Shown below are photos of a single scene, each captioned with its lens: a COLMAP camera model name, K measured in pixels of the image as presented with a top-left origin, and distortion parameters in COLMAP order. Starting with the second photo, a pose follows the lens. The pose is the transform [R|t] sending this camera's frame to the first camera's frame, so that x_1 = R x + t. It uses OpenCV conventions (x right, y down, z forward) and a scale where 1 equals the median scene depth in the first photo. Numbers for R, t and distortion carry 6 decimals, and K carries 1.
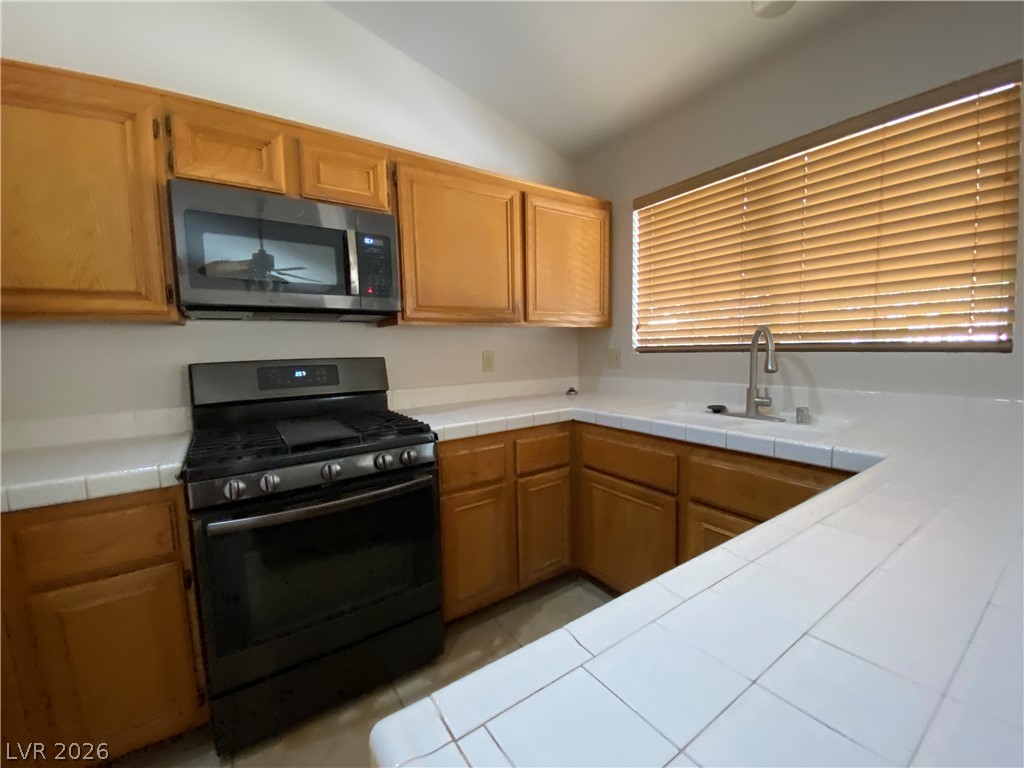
lens RADIAL K [[419.4, 0, 512.0], [0, 419.4, 384.0], [0, 0, 1]] dist [0.052746, -0.033749]
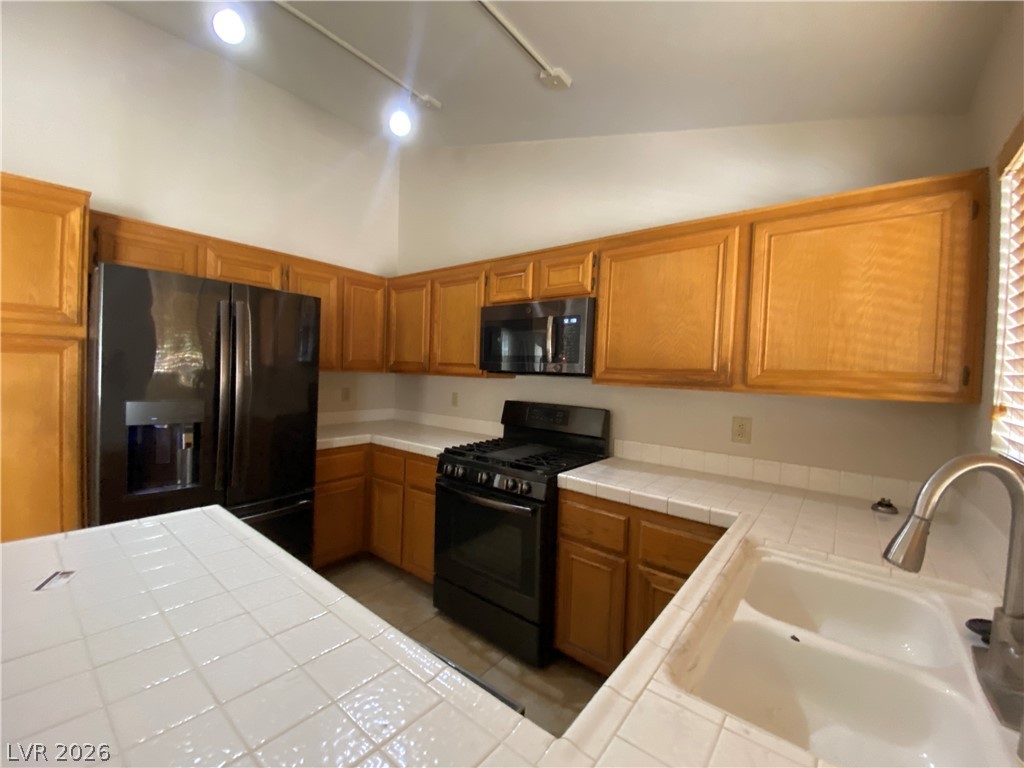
lens RADIAL K [[416.9, 0, 513.7], [0, 416.9, 381.0], [0, 0, 1]] dist [0.051151, -0.032842]
pose [[0.283349, 0.060420, -0.957112, 0.800445], [-0.122707, 0.992094, 0.026301, -0.155851], [0.951134, 0.109992, 0.288523, 0.462577]]
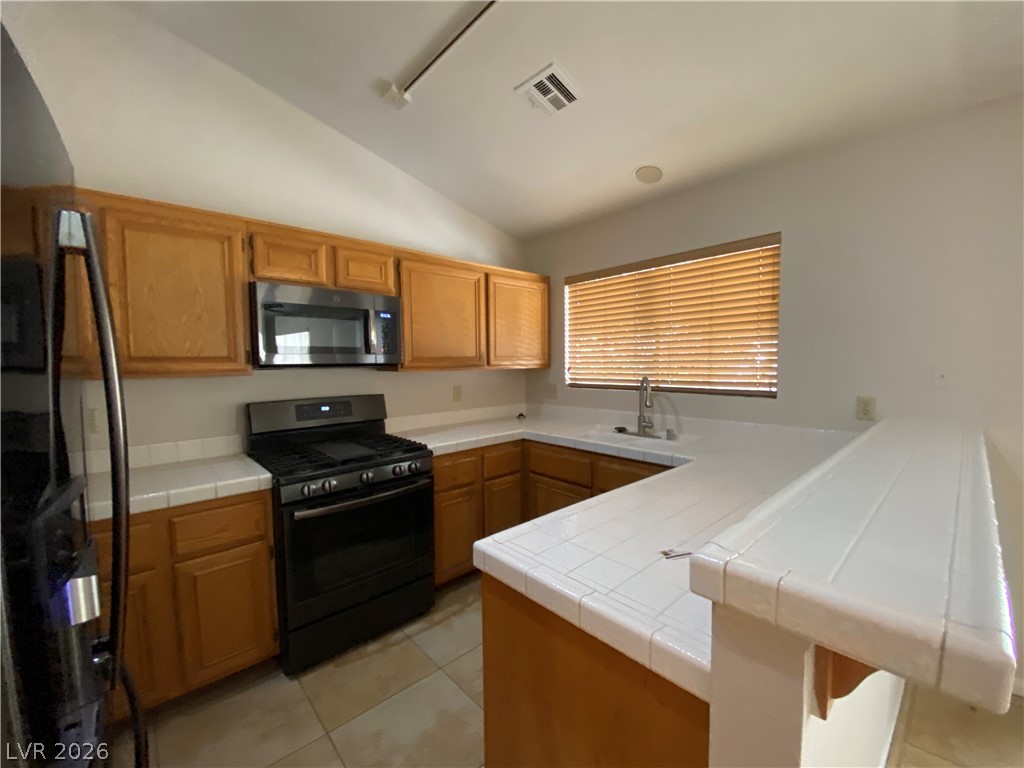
lens RADIAL K [[416.9, 0, 513.7], [0, 416.9, 381.0], [0, 0, 1]] dist [0.051151, -0.032842]
pose [[0.990391, 0.004527, 0.138223, -0.087360], [0.001341, 0.999103, -0.042328, -0.053043], [-0.138291, 0.042106, 0.989496, -0.414525]]
